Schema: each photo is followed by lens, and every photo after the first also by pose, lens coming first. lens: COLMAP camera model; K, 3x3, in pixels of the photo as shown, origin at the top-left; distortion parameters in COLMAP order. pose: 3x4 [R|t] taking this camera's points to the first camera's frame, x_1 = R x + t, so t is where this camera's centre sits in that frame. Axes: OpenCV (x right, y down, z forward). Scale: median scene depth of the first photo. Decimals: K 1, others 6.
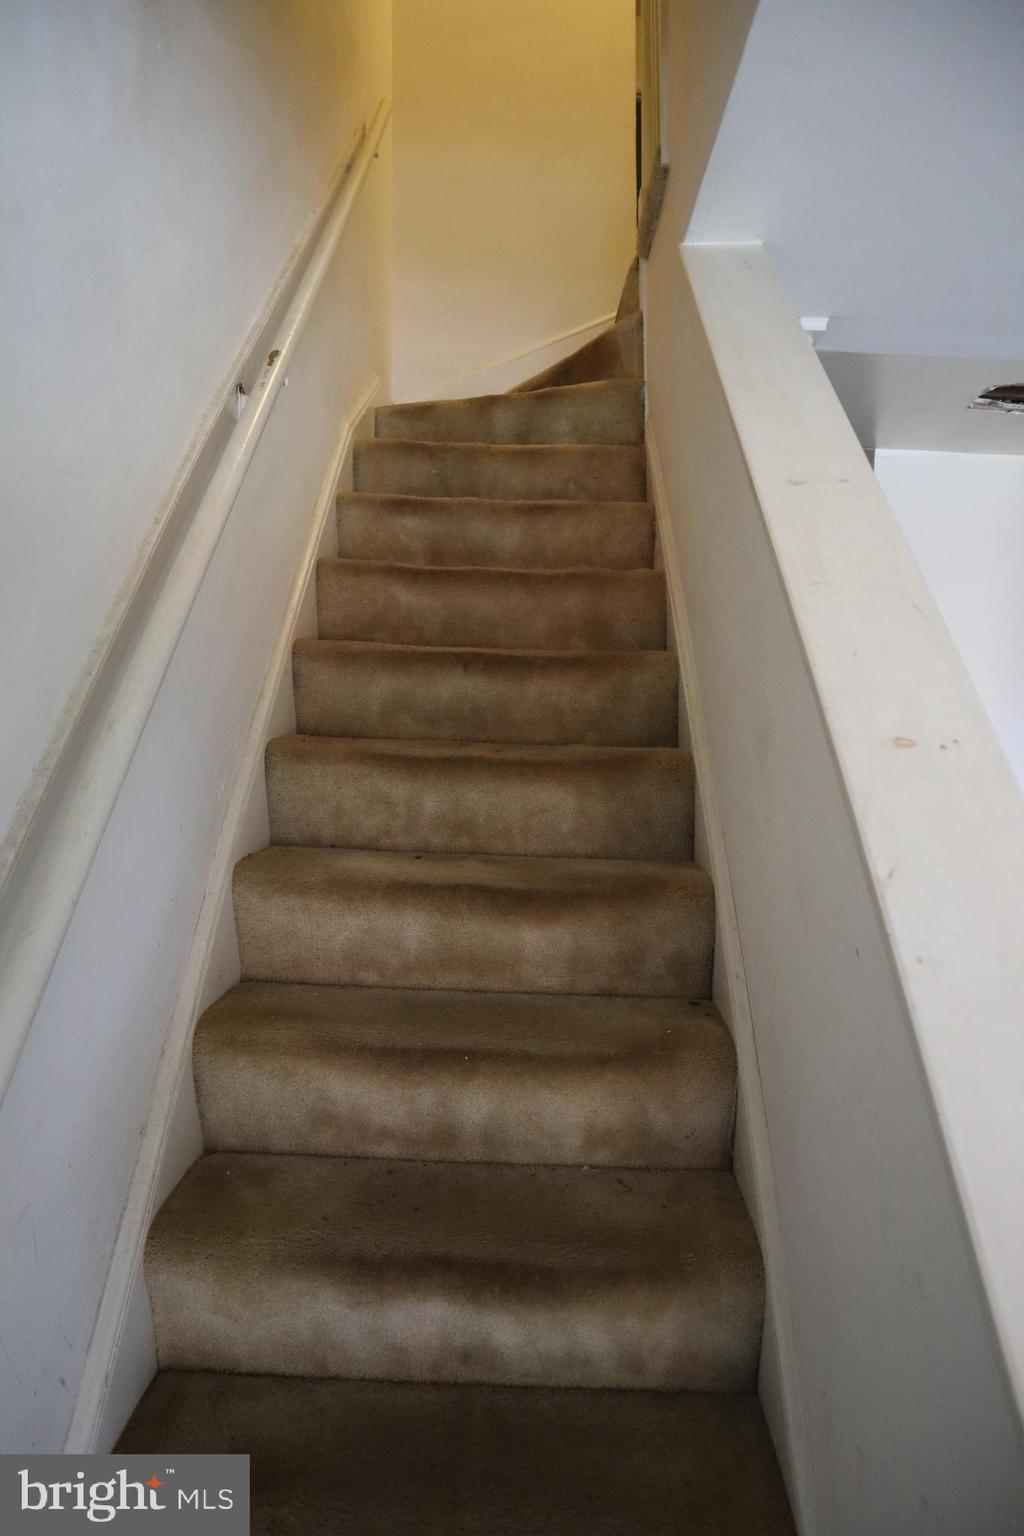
lens RADIAL K [[1064.1, 0, 521.0], [0, 1064.1, 760.9], [0, 0, 1]] dist [-0.081980, 0.055763]
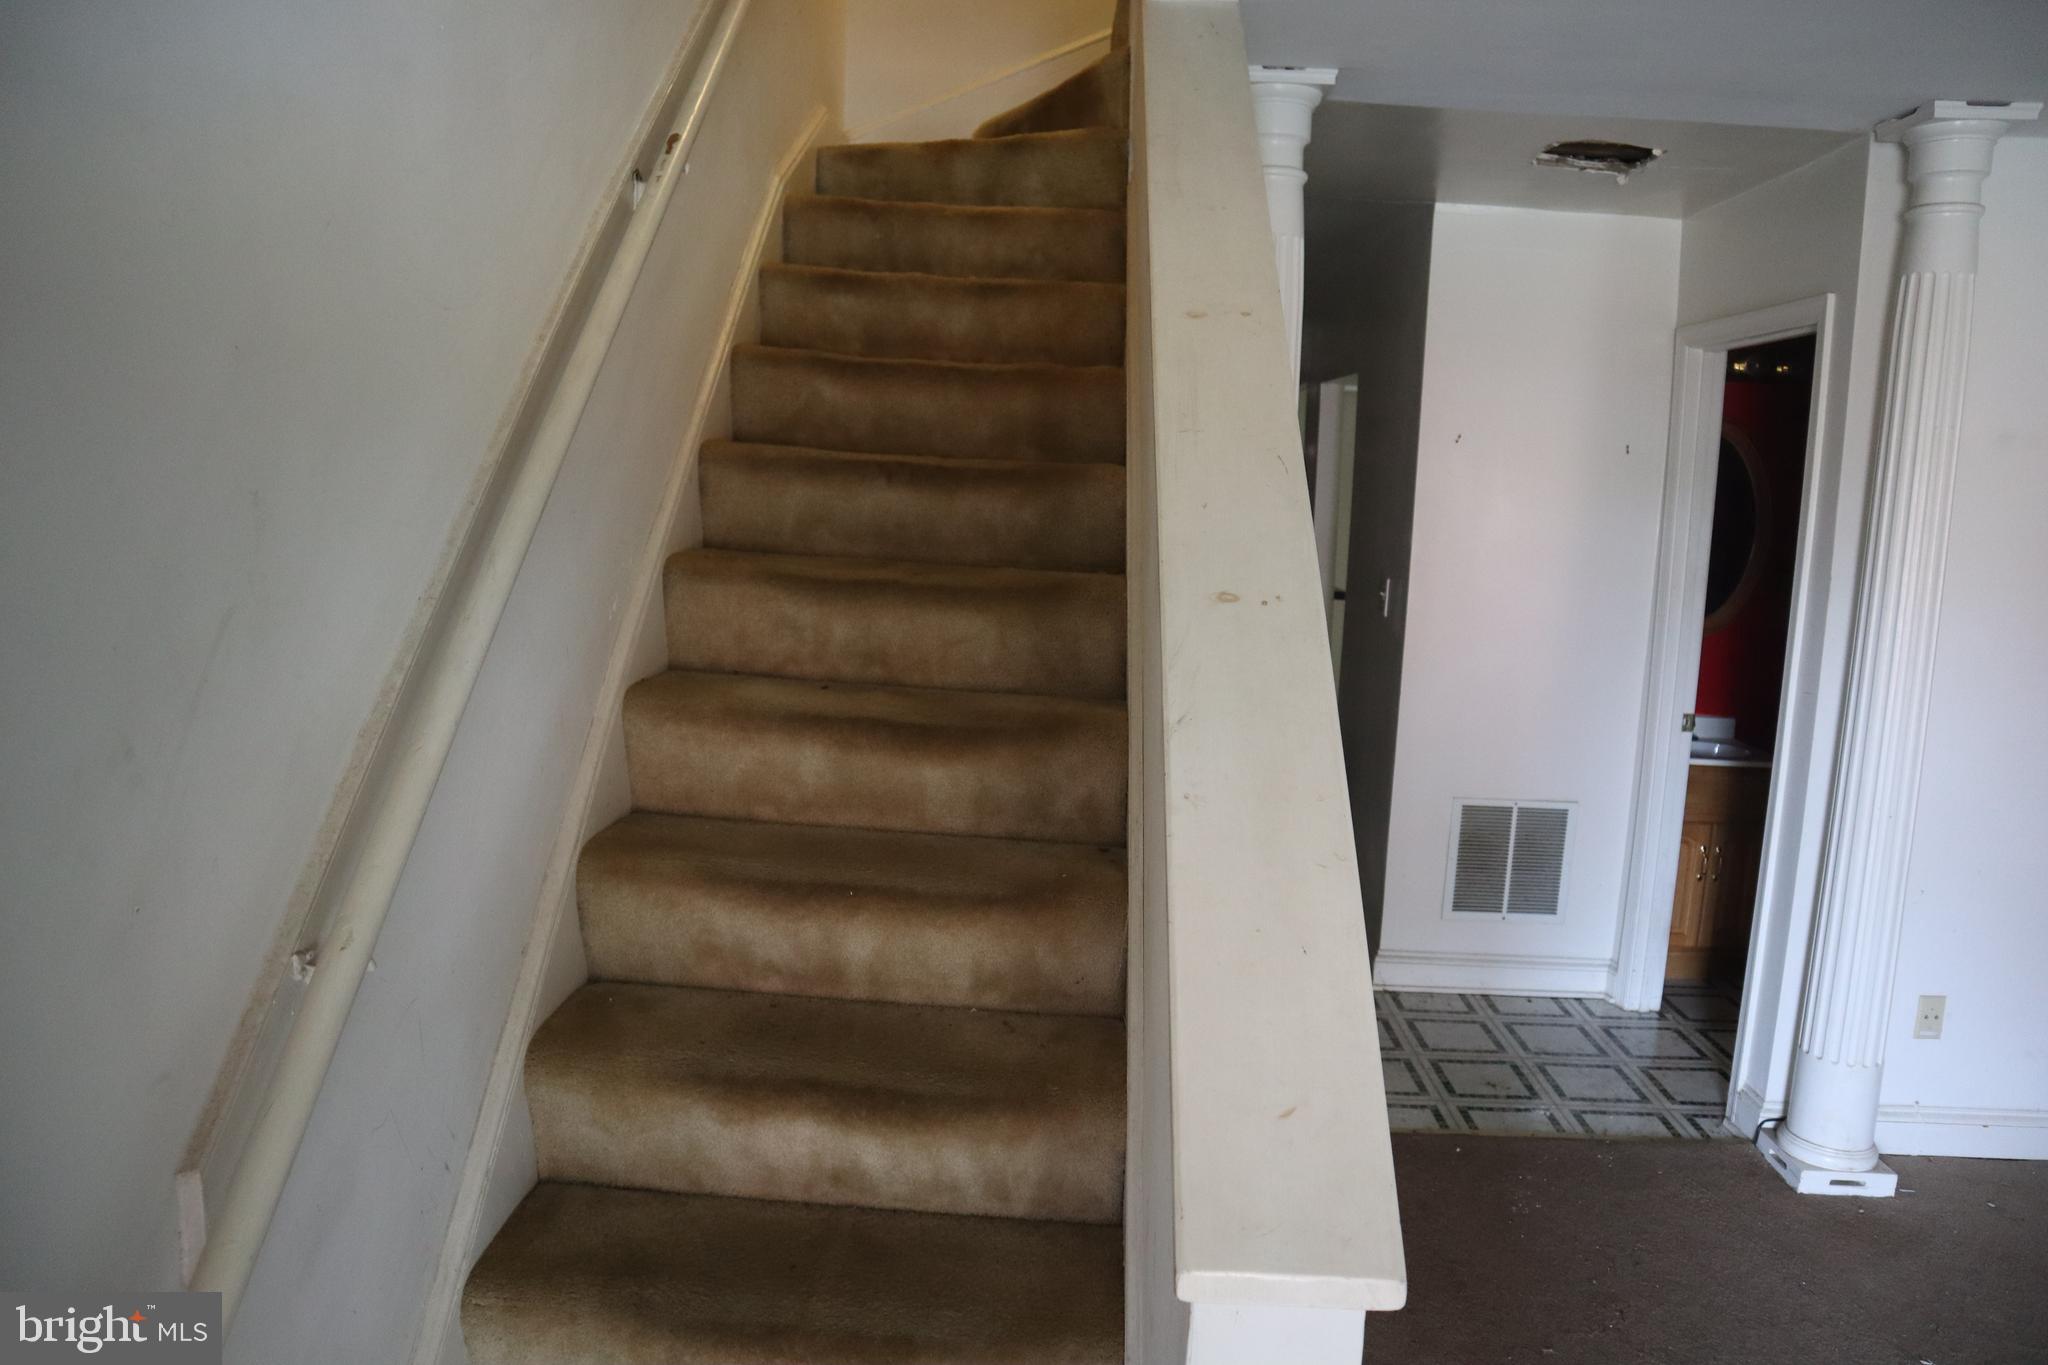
lens RADIAL K [[1418.9, 0, 1025.2], [0, 1418.9, 666.8], [0, 0, 1]] dist [-0.081980, 0.055763]
pose [[0.999398, 0.029324, -0.018518, 0.115889], [-0.027807, 0.996606, 0.077486, -0.032488], [0.020727, -0.076925, 0.996821, -0.266175]]
